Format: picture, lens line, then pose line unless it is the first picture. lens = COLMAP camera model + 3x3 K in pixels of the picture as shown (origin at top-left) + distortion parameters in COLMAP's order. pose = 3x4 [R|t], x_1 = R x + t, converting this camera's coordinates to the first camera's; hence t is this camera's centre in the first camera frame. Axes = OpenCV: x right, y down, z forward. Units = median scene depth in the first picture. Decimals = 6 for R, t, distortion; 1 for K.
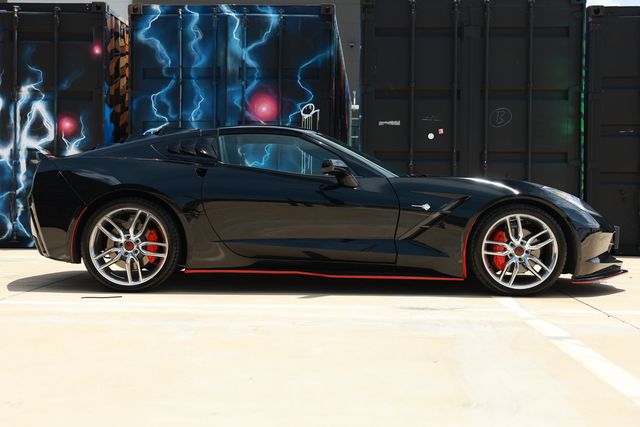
lens RADIAL K [[892.6, 0, 319.9], [0, 892.6, 204.1], [0, 0, 1]] dist [0.051356, 0.118978]
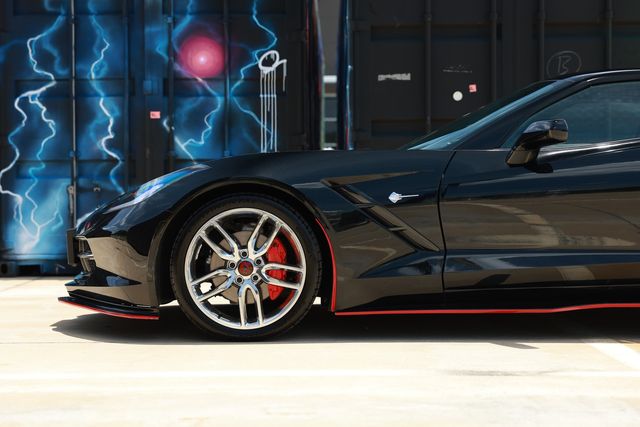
lens RADIAL K [[1172.0, 0, 320.0], [0, 1172.0, 213.5], [0, 0, 1]] dist [0.148103, 0.148088]
pose [[0.999196, -0.016785, 0.036416, -0.009417], [0.016687, 0.999856, 0.002968, 0.005815], [-0.036461, -0.002358, 0.999332, 0.130140]]
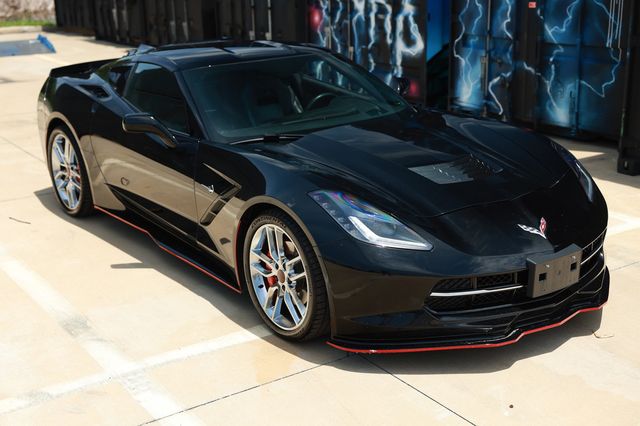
lens RADIAL K [[892.6, 0, 319.9], [0, 892.6, 203.6], [0, 0, 1]] dist [0.051356, 0.118978]
pose [[0.592767, 0.201045, -0.779877, 0.452876], [0.013325, 0.965761, 0.259092, -0.104951], [0.805264, -0.163973, 0.569792, 0.354050]]
